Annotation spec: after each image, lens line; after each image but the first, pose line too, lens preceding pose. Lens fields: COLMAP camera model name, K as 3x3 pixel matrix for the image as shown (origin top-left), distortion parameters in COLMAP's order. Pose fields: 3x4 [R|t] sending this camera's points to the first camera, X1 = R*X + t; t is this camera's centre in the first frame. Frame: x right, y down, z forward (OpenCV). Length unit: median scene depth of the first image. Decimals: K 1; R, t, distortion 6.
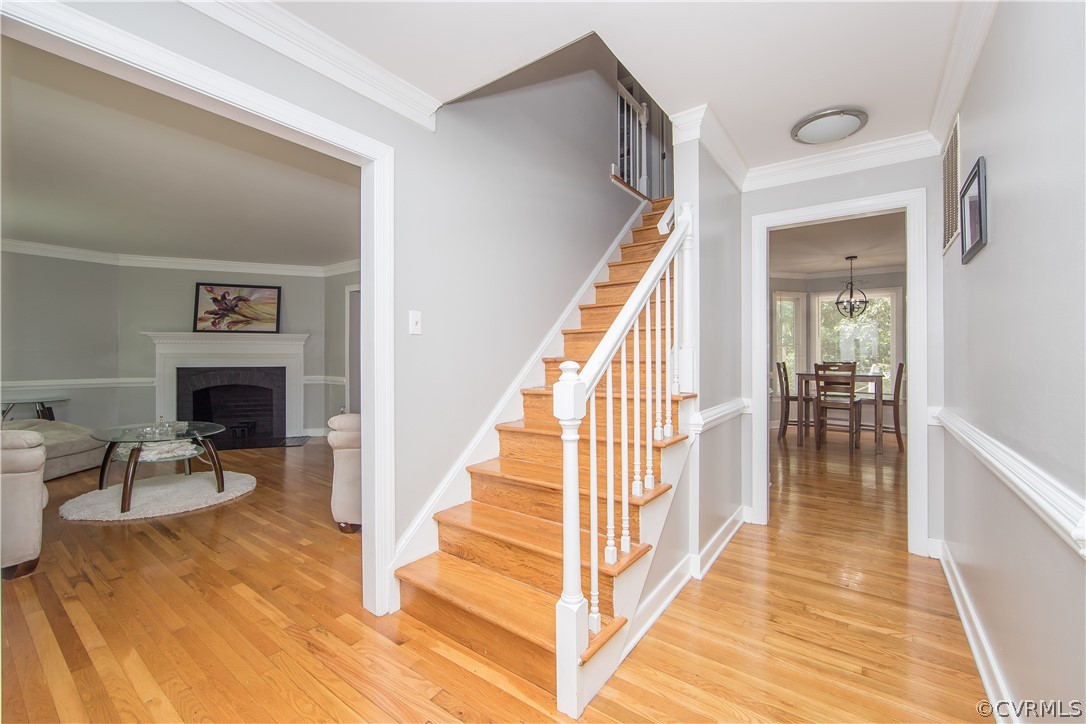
lens RADIAL K [[438.2, 0, 542.3], [0, 438.2, 357.1], [0, 0, 1]] dist [-0.020977, 0.000236]
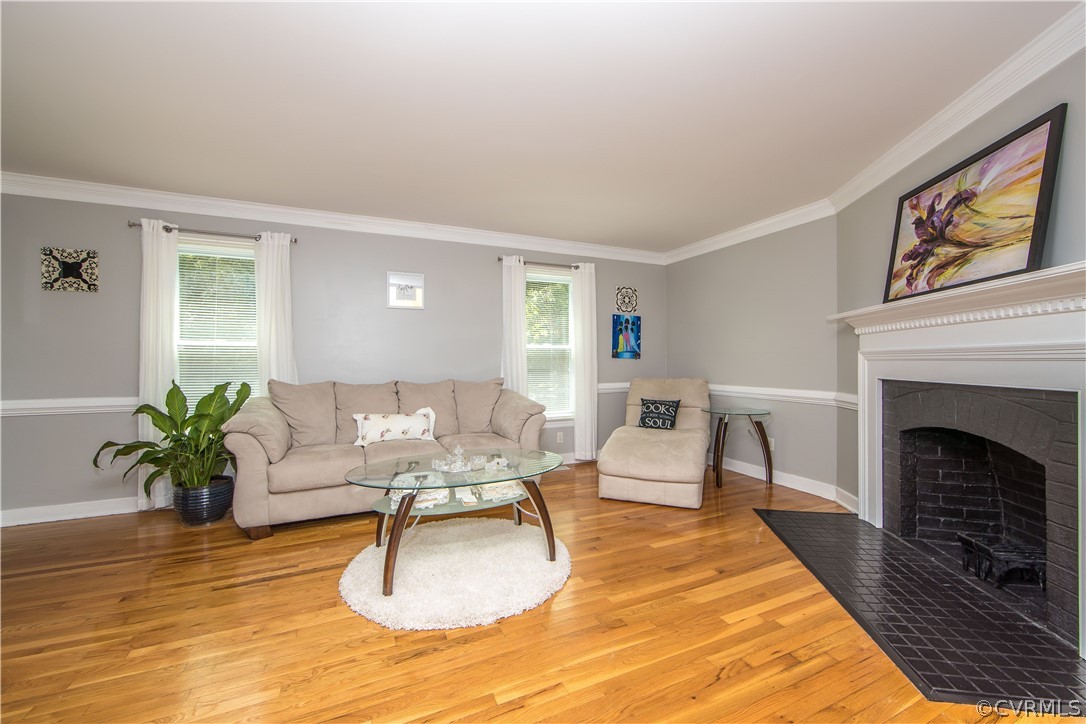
lens RADIAL K [[438.2, 0, 544.5], [0, 438.2, 363.5], [0, 0, 1]] dist [-0.020977, 0.000236]
pose [[-0.490373, 0.006794, -0.871486, -0.206019], [0.004722, 0.999976, 0.005139, 0.001671], [0.871500, -0.001595, -0.490393, 0.883993]]
